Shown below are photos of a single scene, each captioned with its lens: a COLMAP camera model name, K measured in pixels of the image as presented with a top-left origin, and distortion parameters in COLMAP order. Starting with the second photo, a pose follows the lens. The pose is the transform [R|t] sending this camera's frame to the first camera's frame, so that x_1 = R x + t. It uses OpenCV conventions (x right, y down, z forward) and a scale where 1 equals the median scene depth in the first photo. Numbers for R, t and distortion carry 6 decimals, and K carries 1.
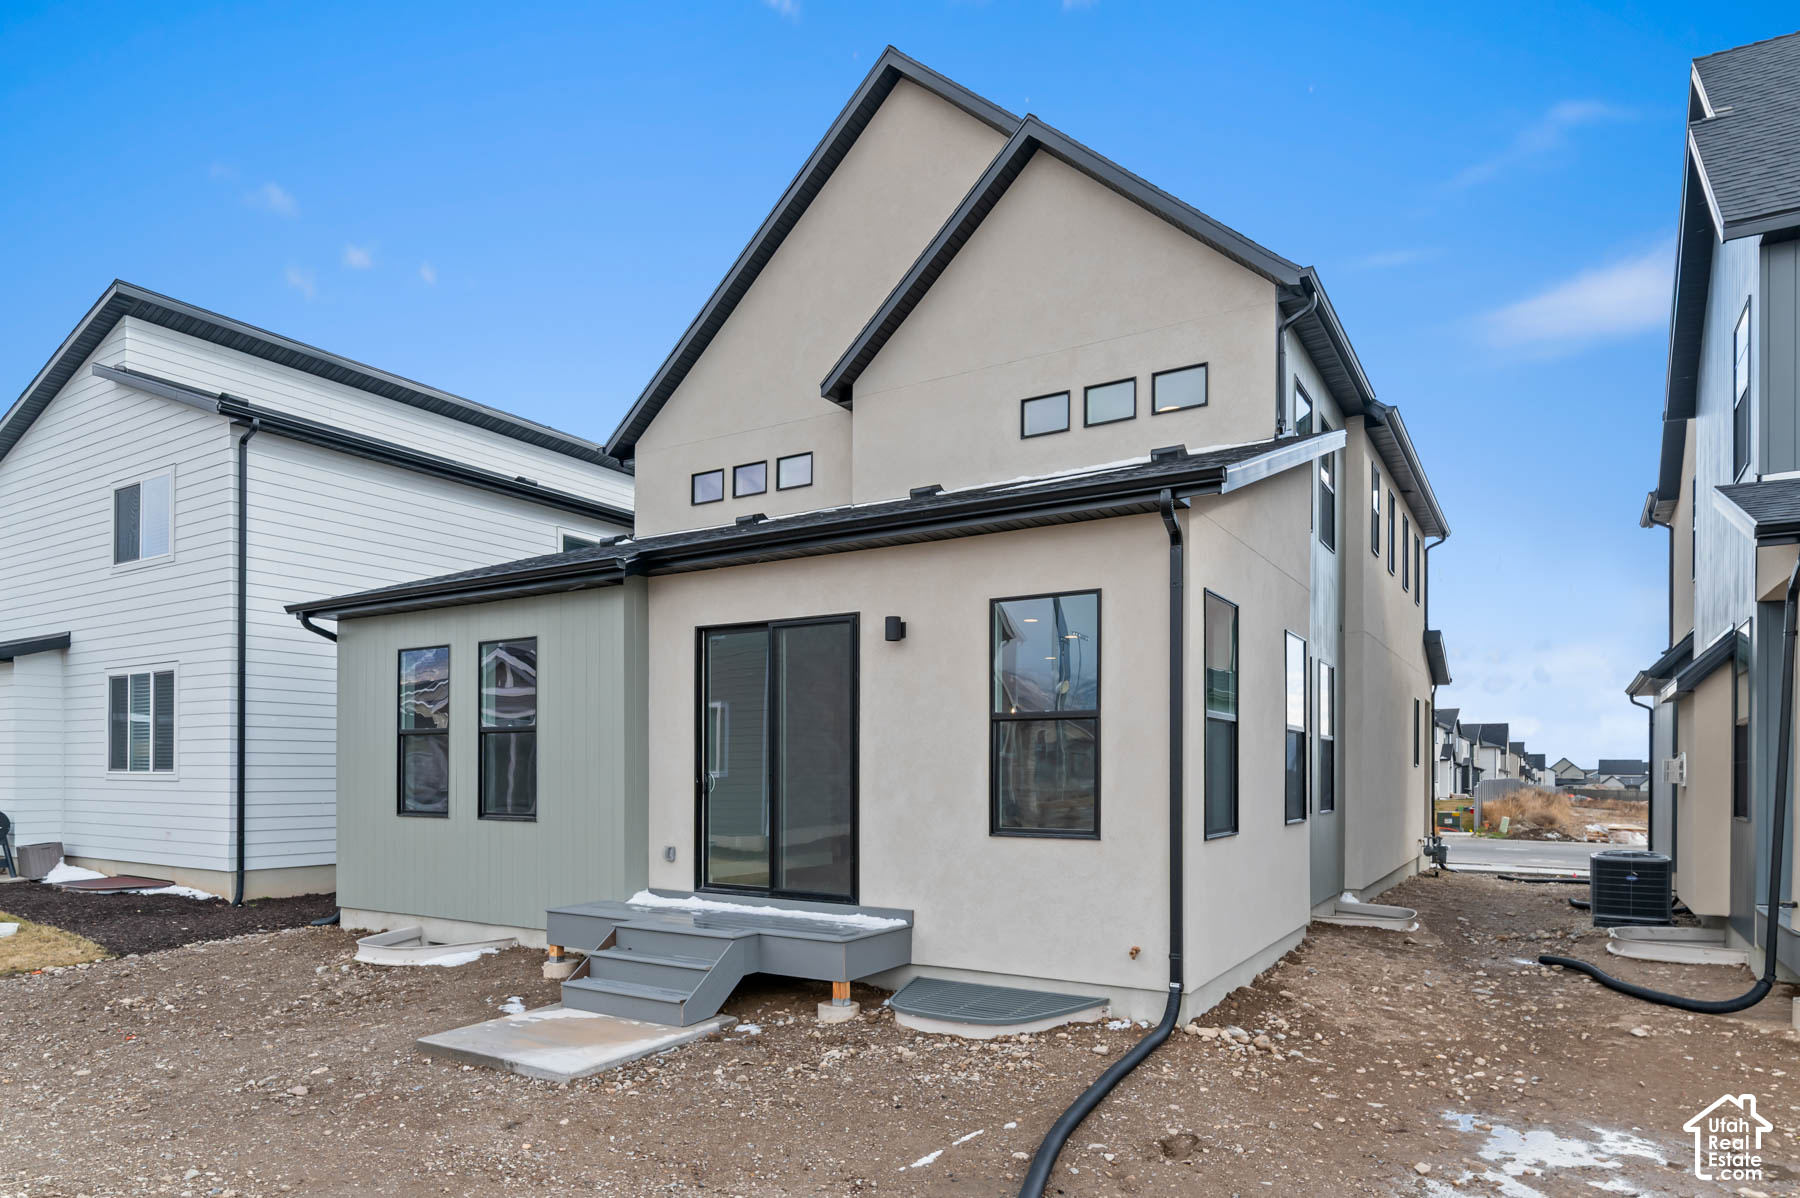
lens RADIAL K [[957.7, 0, 900.8], [0, 957.7, 564.1], [0, 0, 1]] dist [-0.000005, -0.001585]
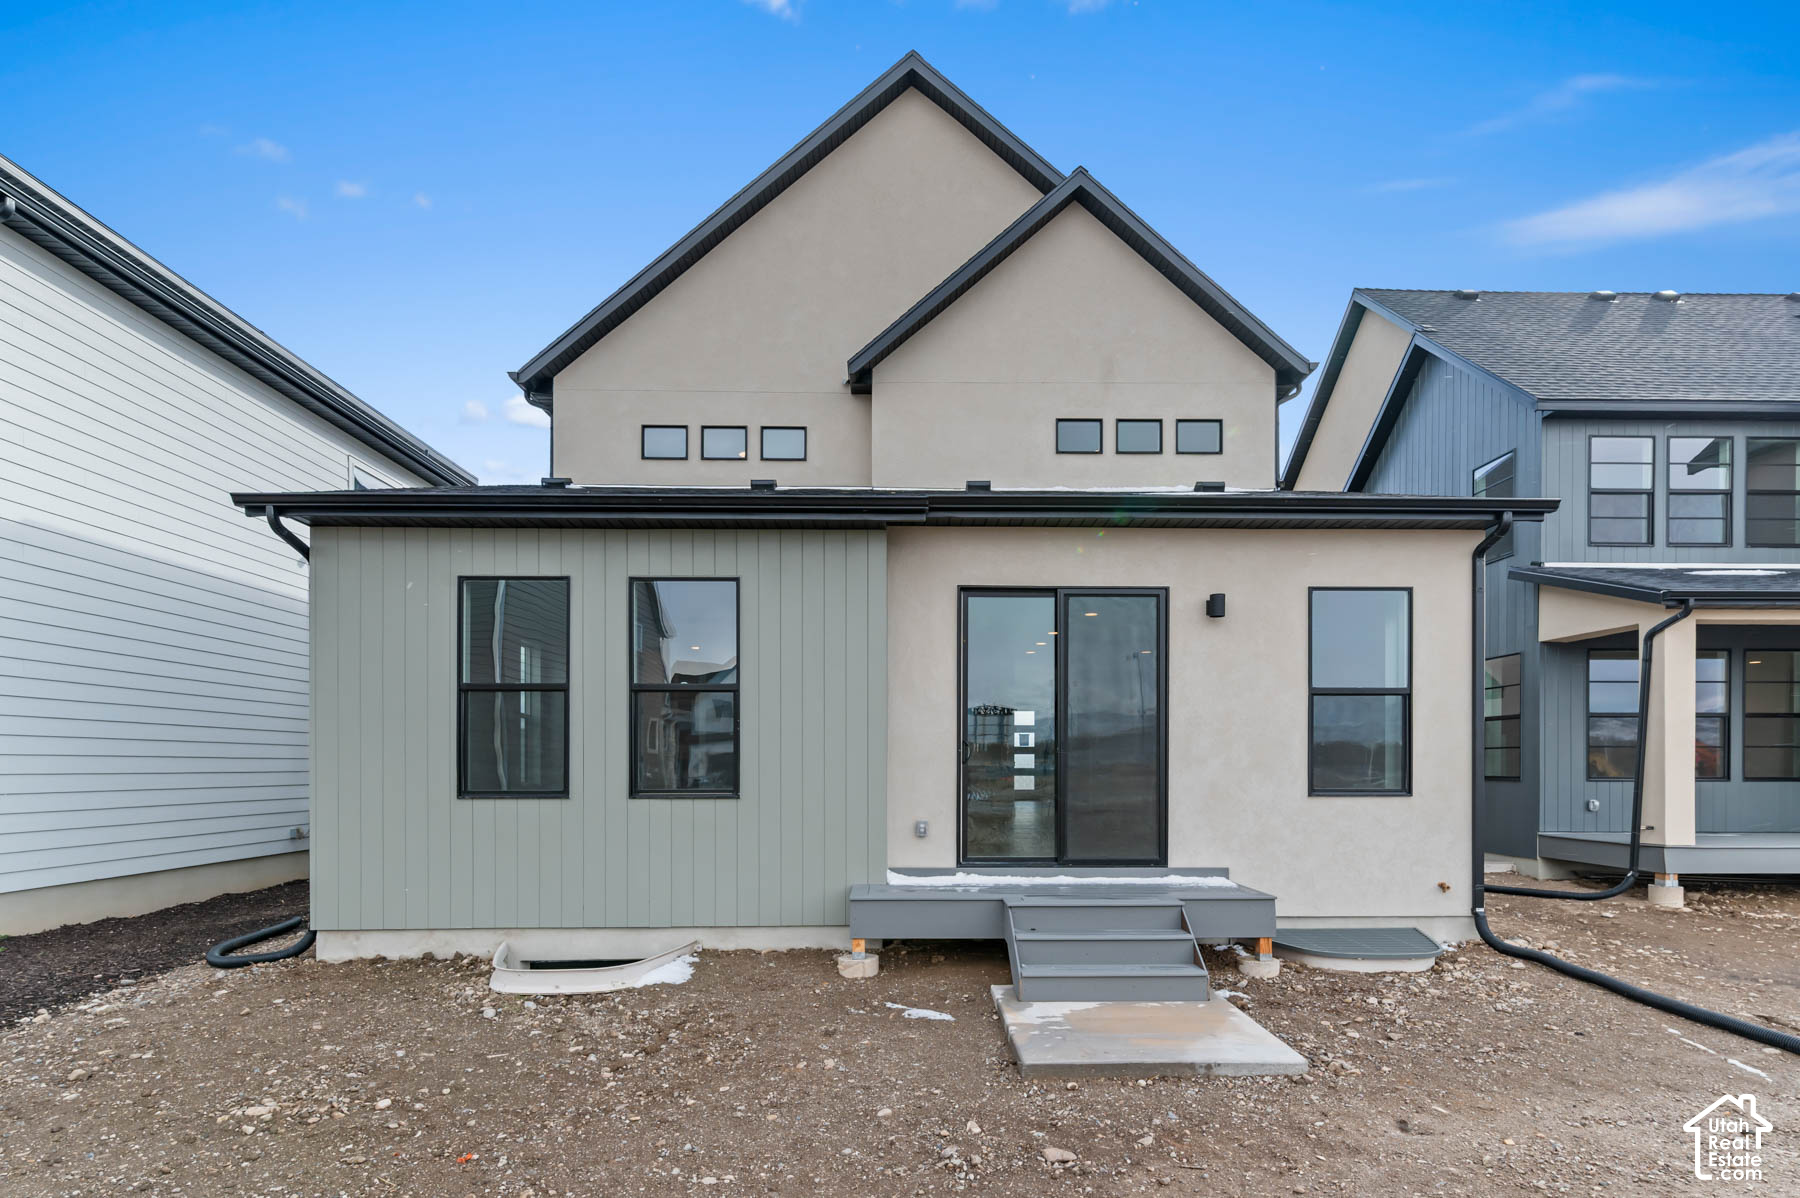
lens RADIAL K [[819.2, 0, 906.7], [0, 819.2, 617.2], [0, 0, 1]] dist [0.001540, 0.000634]
pose [[0.861450, 0.088971, 0.499988, -0.618103], [-0.106167, 0.994330, 0.005982, 0.091259], [-0.496621, -0.058236, 0.866012, 0.316748]]
